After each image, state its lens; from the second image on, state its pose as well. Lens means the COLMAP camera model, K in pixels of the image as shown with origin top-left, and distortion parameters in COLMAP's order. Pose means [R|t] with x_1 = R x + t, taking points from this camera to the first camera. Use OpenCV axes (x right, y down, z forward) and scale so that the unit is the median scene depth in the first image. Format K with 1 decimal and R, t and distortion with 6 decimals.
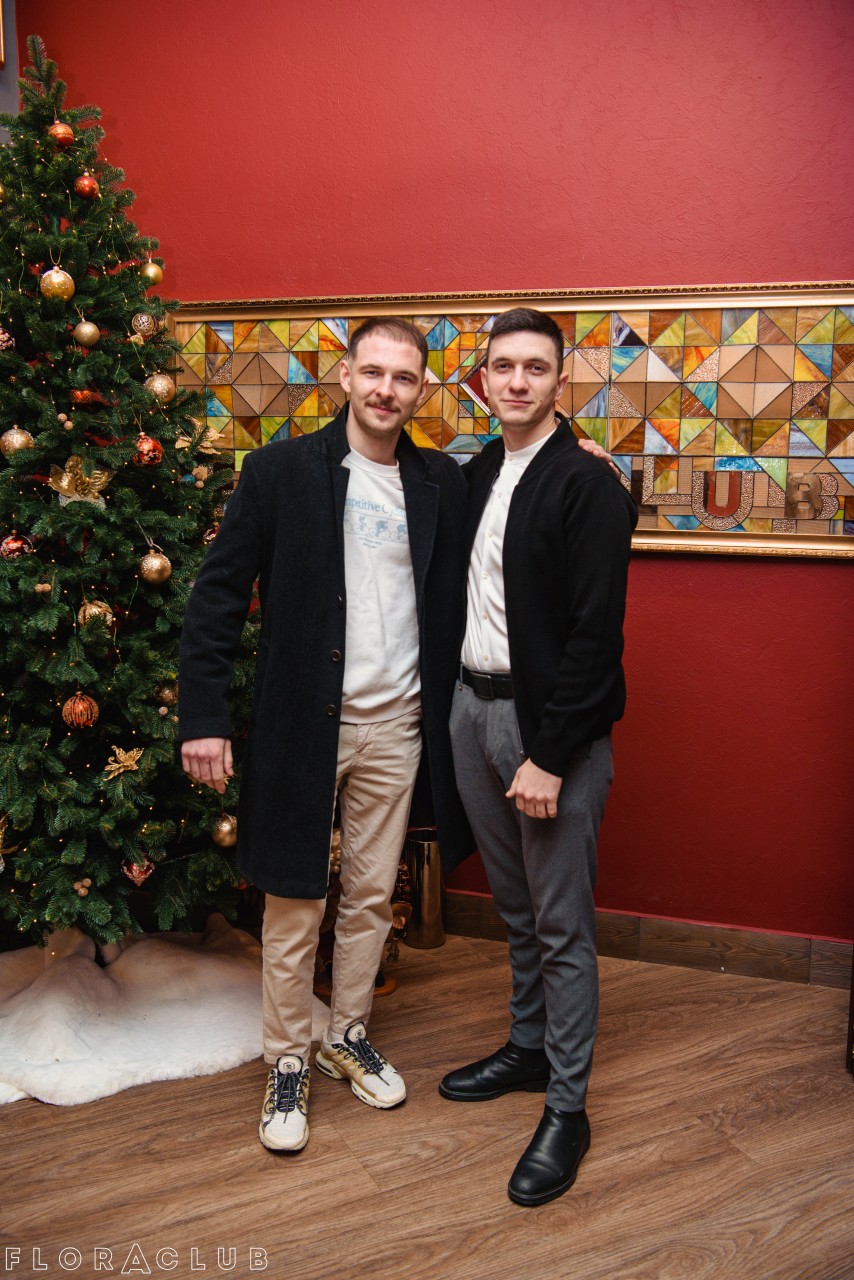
lens RADIAL K [[1134.3, 0, 422.5], [0, 1134.3, 654.0], [0, 0, 1]] dist [-0.023301, 0.055869]
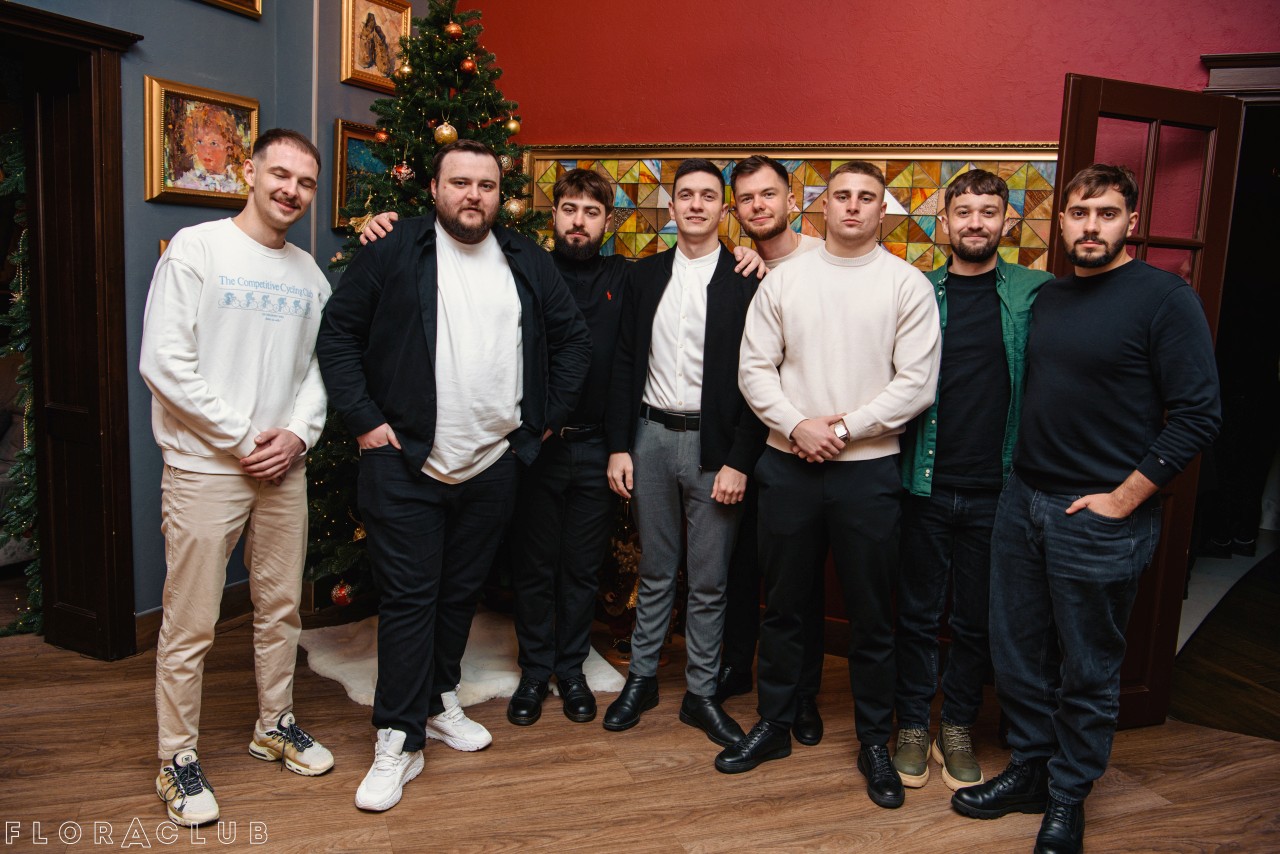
lens RADIAL K [[990.5, 0, 635.8], [0, 990.5, 434.3], [0, 0, 1]] dist [-0.042736, 0.013477]
pose [[0.991501, 0.053245, -0.118702, 0.071646], [-0.053685, 0.998558, -0.000517, 0.033806], [0.118503, 0.006885, 0.992930, -0.184737]]
